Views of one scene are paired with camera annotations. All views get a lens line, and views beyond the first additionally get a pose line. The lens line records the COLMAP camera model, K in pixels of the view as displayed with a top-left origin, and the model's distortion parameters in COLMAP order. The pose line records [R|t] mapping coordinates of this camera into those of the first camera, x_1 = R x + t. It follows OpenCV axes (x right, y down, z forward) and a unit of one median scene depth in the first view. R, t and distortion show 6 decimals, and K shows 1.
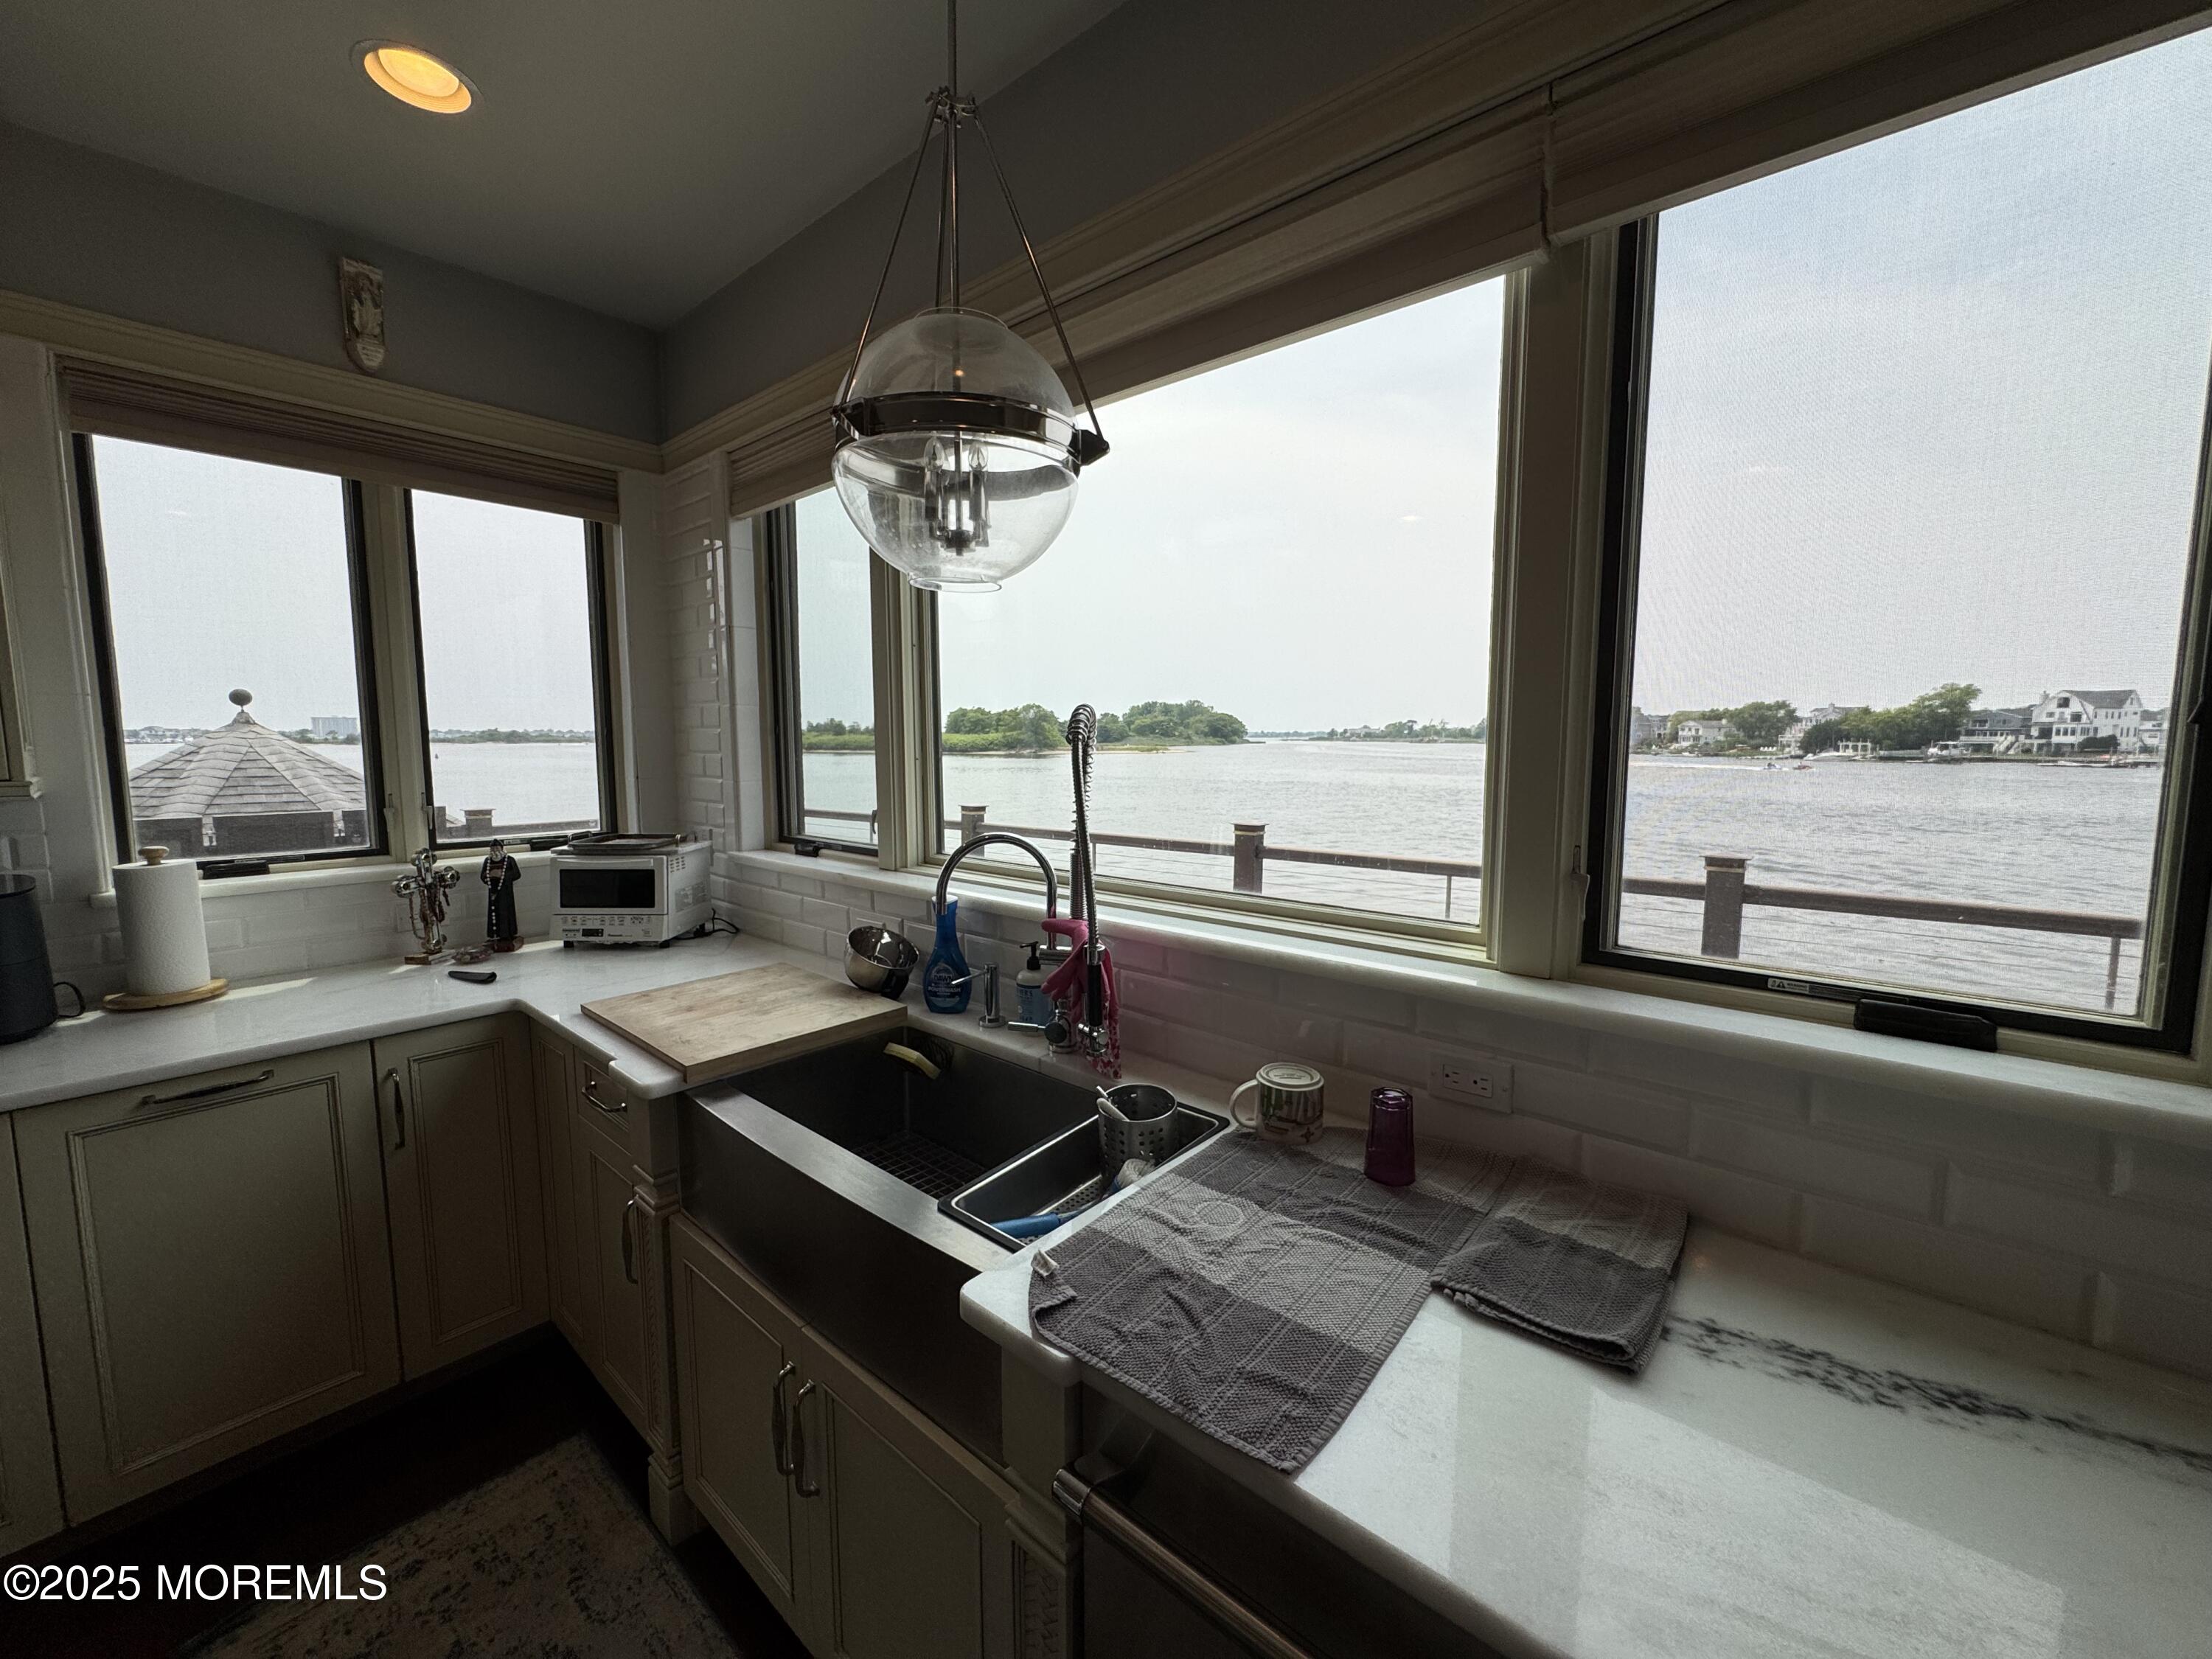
lens RADIAL K [[886.2, 0, 1105.7], [0, 886.2, 824.5], [0, 0, 1]] dist [-0.002832, 0.000372]
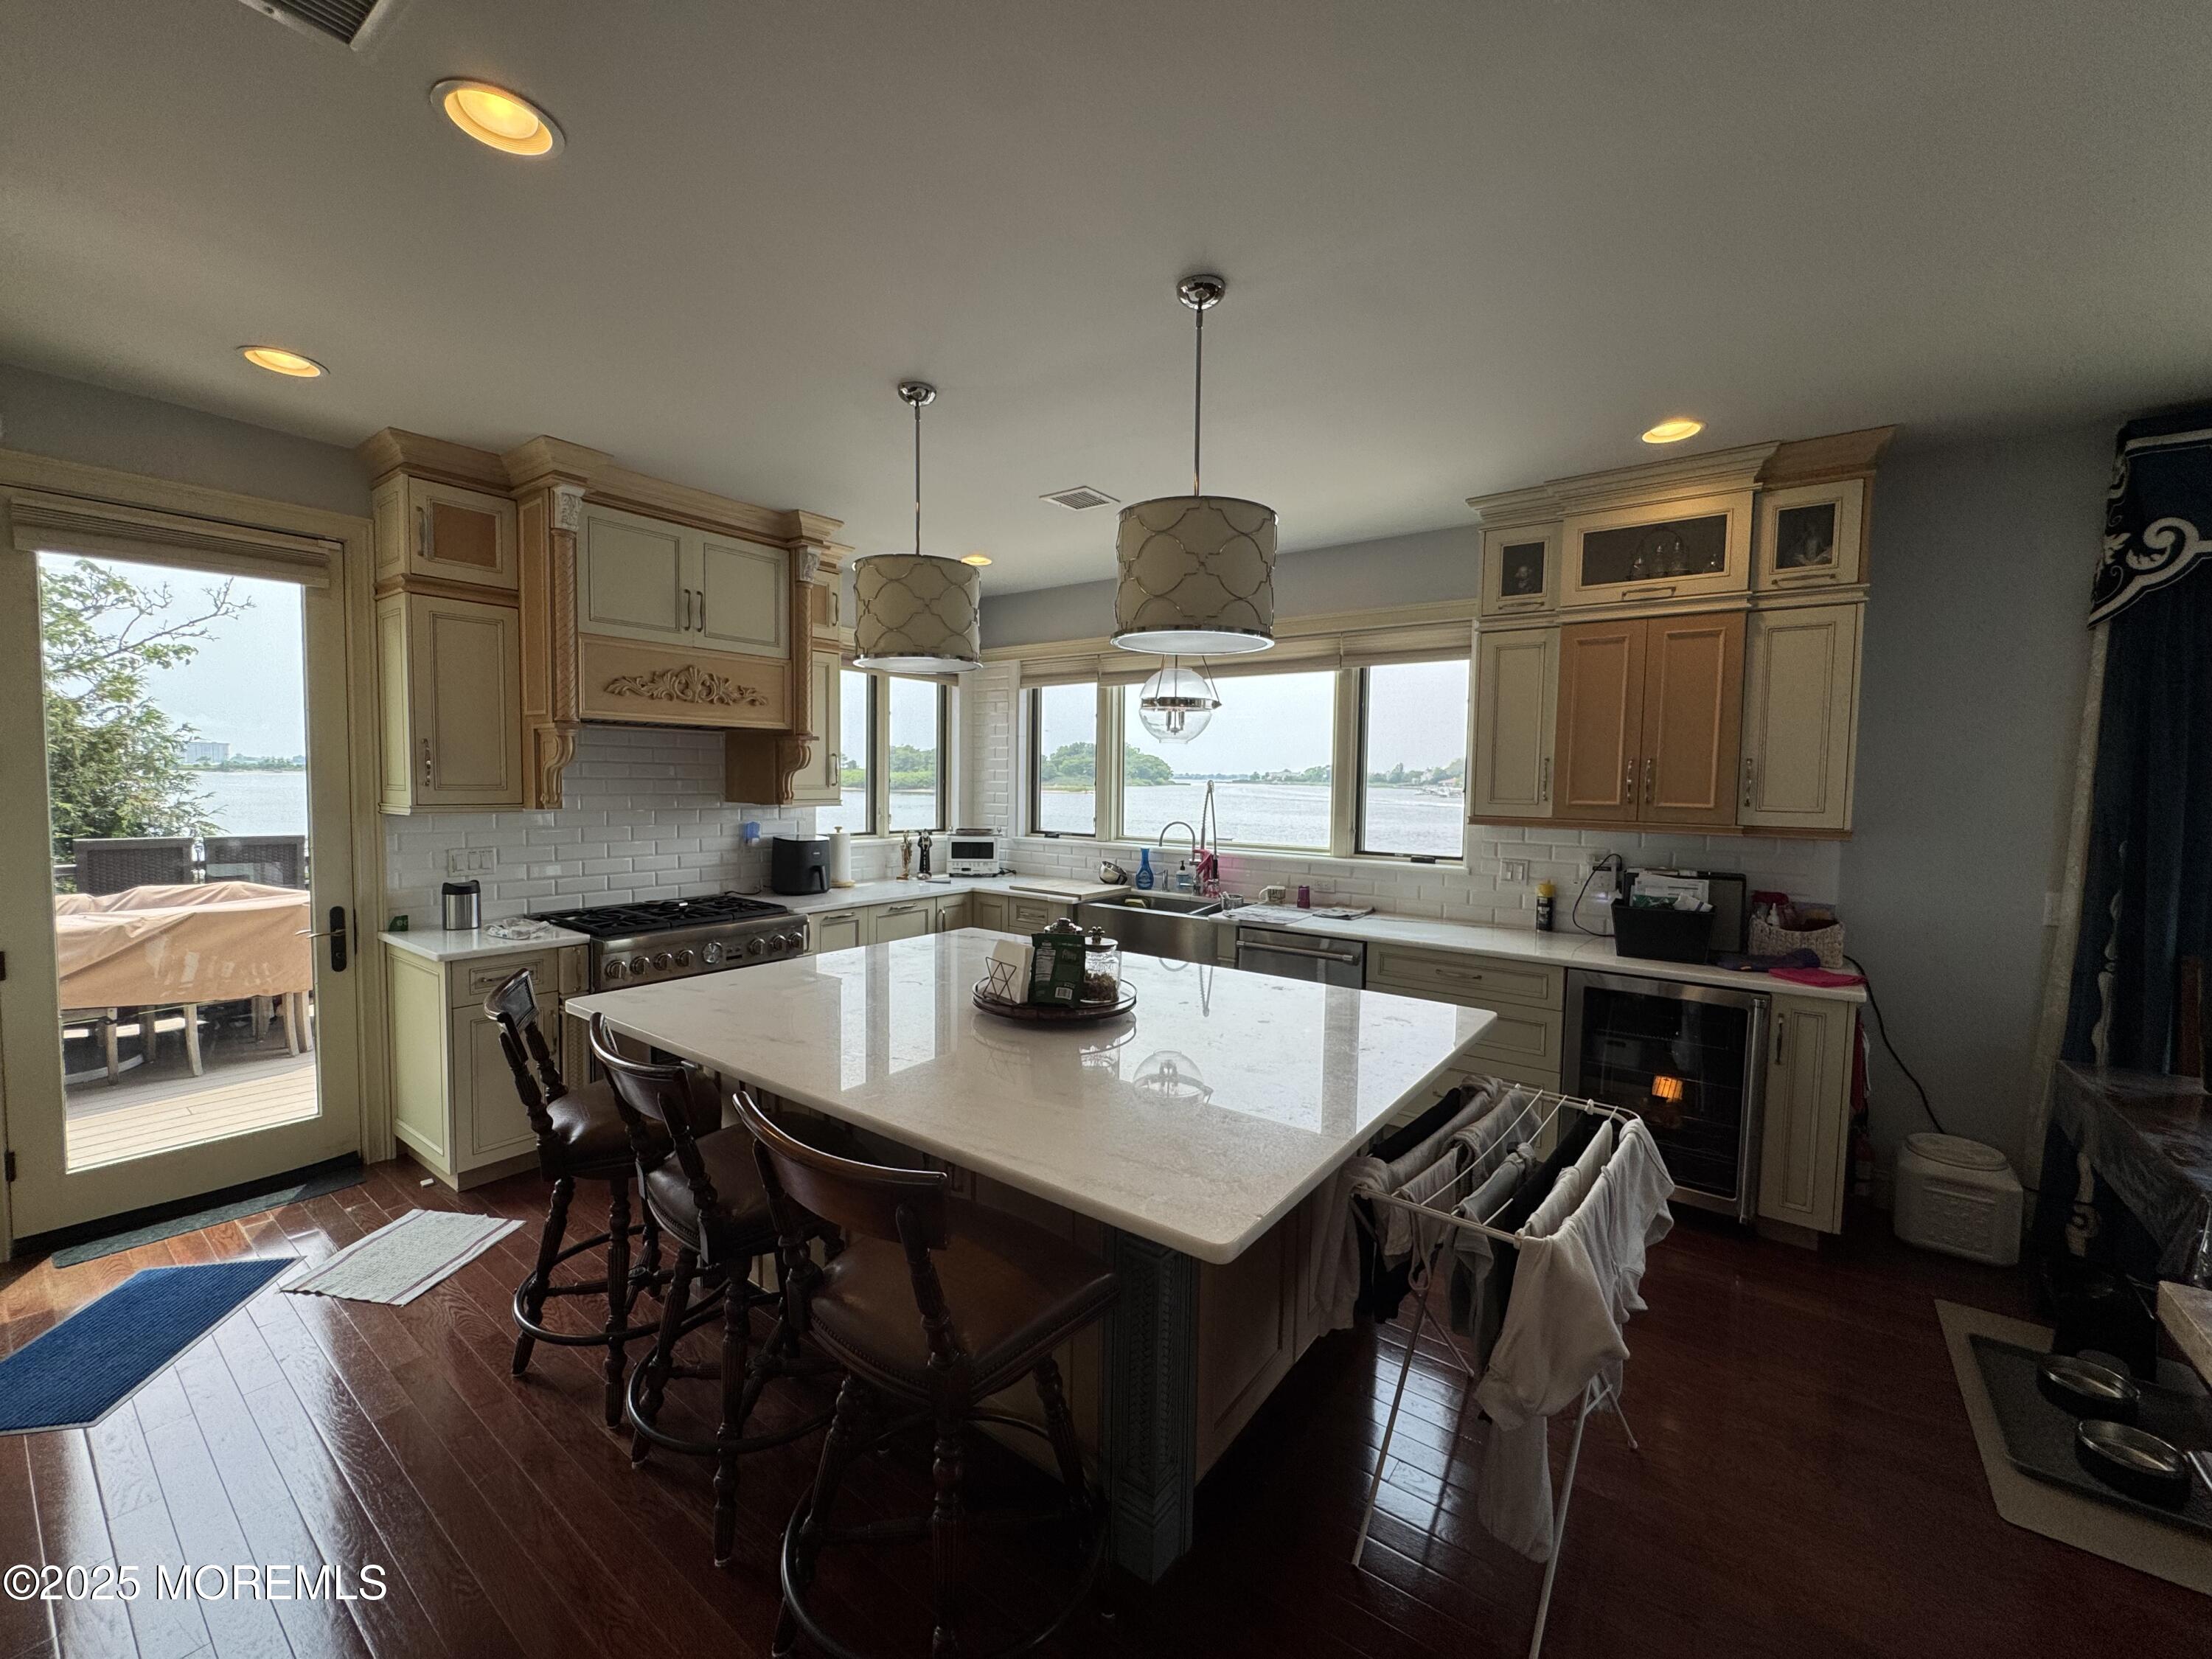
lens RADIAL K [[885.2, 0, 1102.7], [0, 885.2, 825.1], [0, 0, 1]] dist [-0.003717, 0.000323]
pose [[0.996722, 0.011005, 0.080149, -0.127631], [-0.007465, 0.998989, -0.044325, 0.033016], [-0.080556, 0.043581, 0.995797, -0.411324]]
